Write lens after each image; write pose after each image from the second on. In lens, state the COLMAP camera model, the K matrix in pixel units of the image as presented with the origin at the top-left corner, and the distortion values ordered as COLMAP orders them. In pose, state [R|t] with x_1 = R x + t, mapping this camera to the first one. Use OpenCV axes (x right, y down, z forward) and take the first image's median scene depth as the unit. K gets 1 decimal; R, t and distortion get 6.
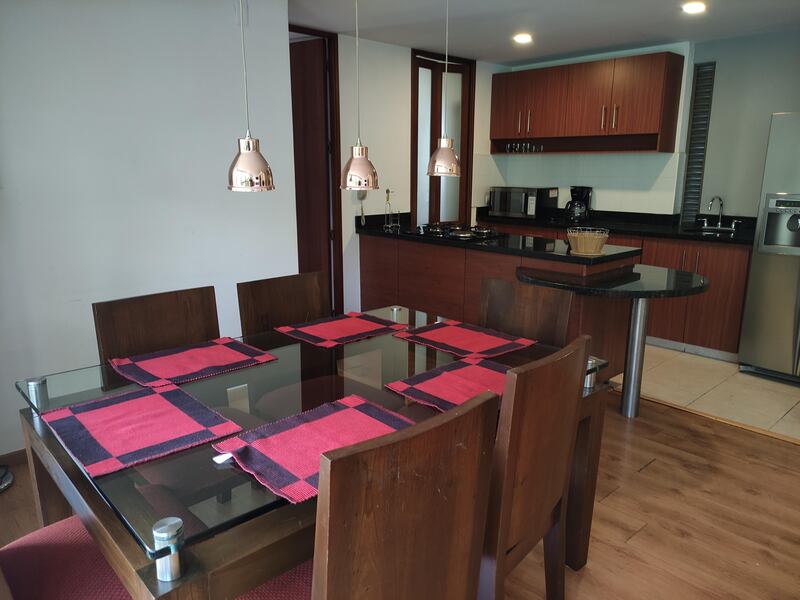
lens RADIAL K [[586.2, 0, 398.7], [0, 586.2, 302.8], [0, 0, 1]] dist [0.042633, -0.032592]
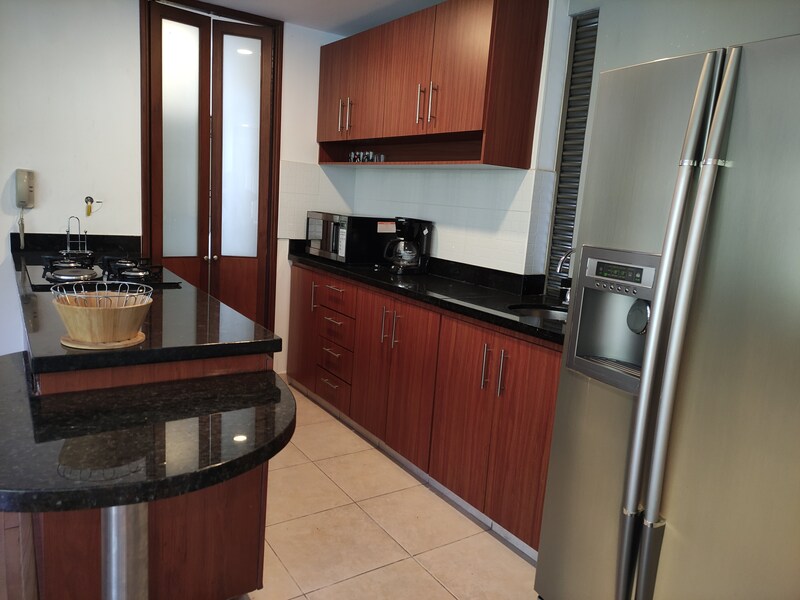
lens RADIAL K [[586.2, 0, 406.2], [0, 586.2, 298.7], [0, 0, 1]] dist [0.042633, -0.032592]
pose [[0.984193, 0.093701, -0.150282, 0.437793], [-0.103734, 0.992772, -0.060360, -0.080116], [0.143540, 0.074995, 0.986799, 0.420446]]
